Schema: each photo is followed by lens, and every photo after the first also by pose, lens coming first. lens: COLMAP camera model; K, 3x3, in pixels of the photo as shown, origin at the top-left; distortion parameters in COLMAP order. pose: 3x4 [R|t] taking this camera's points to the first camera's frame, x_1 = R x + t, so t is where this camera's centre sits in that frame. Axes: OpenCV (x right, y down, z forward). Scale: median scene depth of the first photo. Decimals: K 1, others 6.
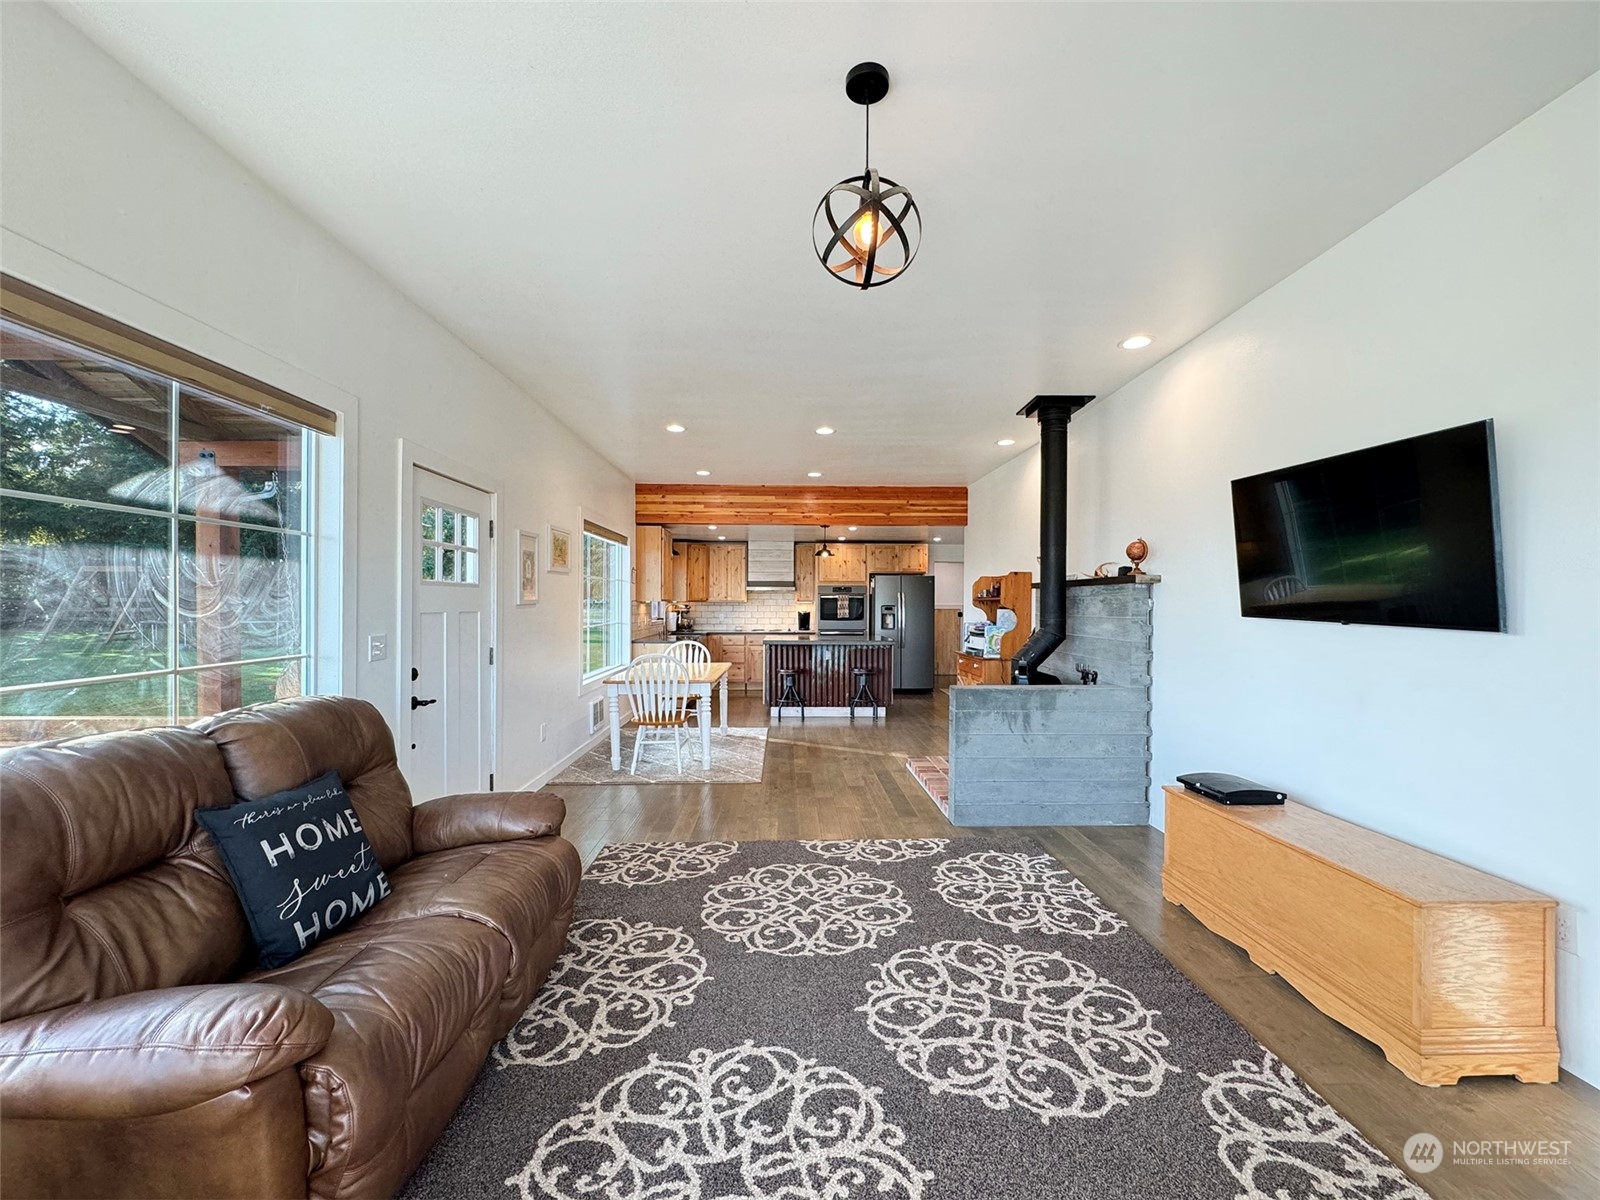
lens RADIAL K [[660.3, 0, 797.4], [0, 660.3, 612.4], [0, 0, 1]] dist [-0.001311, 0.000034]
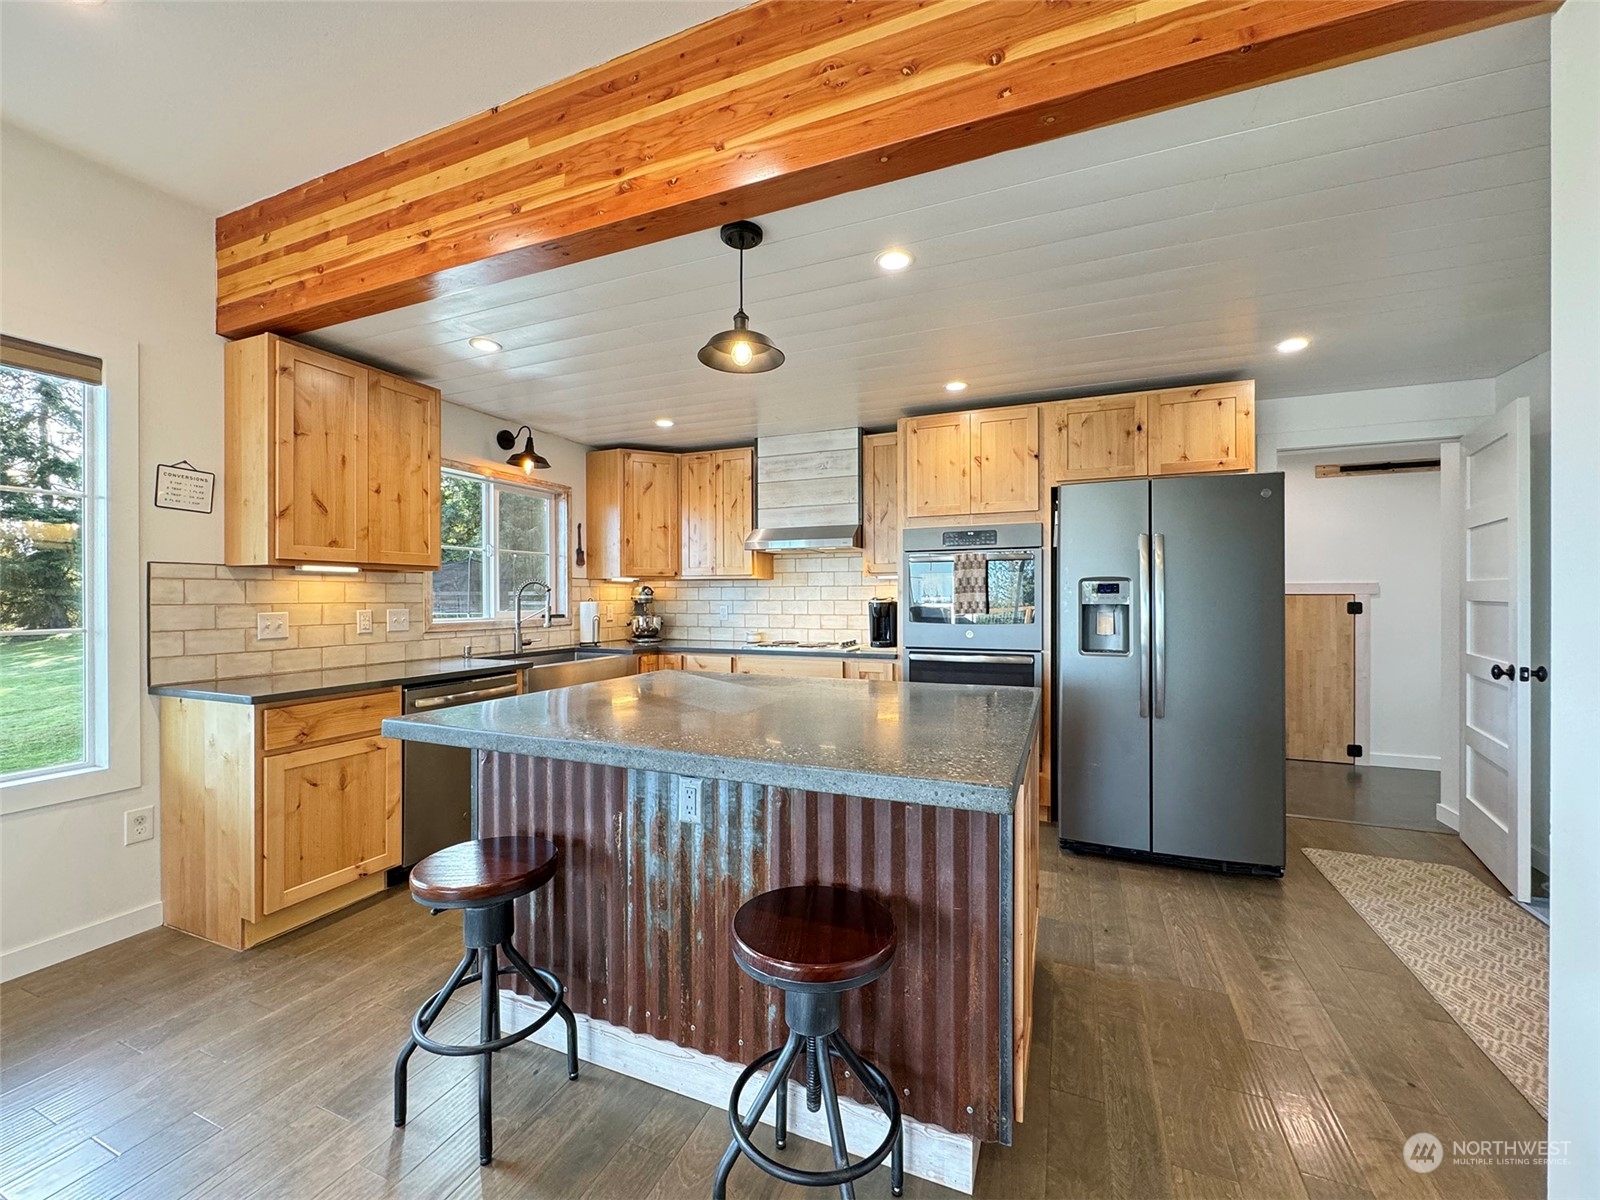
lens RADIAL K [[644.0, 0, 800.0], [0, 644.0, 600.0], [0, 0, 1]] dist [-0.000833, -0.000028]
pose [[0.912944, -0.002955, -0.408075, 0.452964], [-0.001155, 0.999951, -0.009826, 0.010647], [0.408084, 0.009442, 0.912896, 2.303996]]
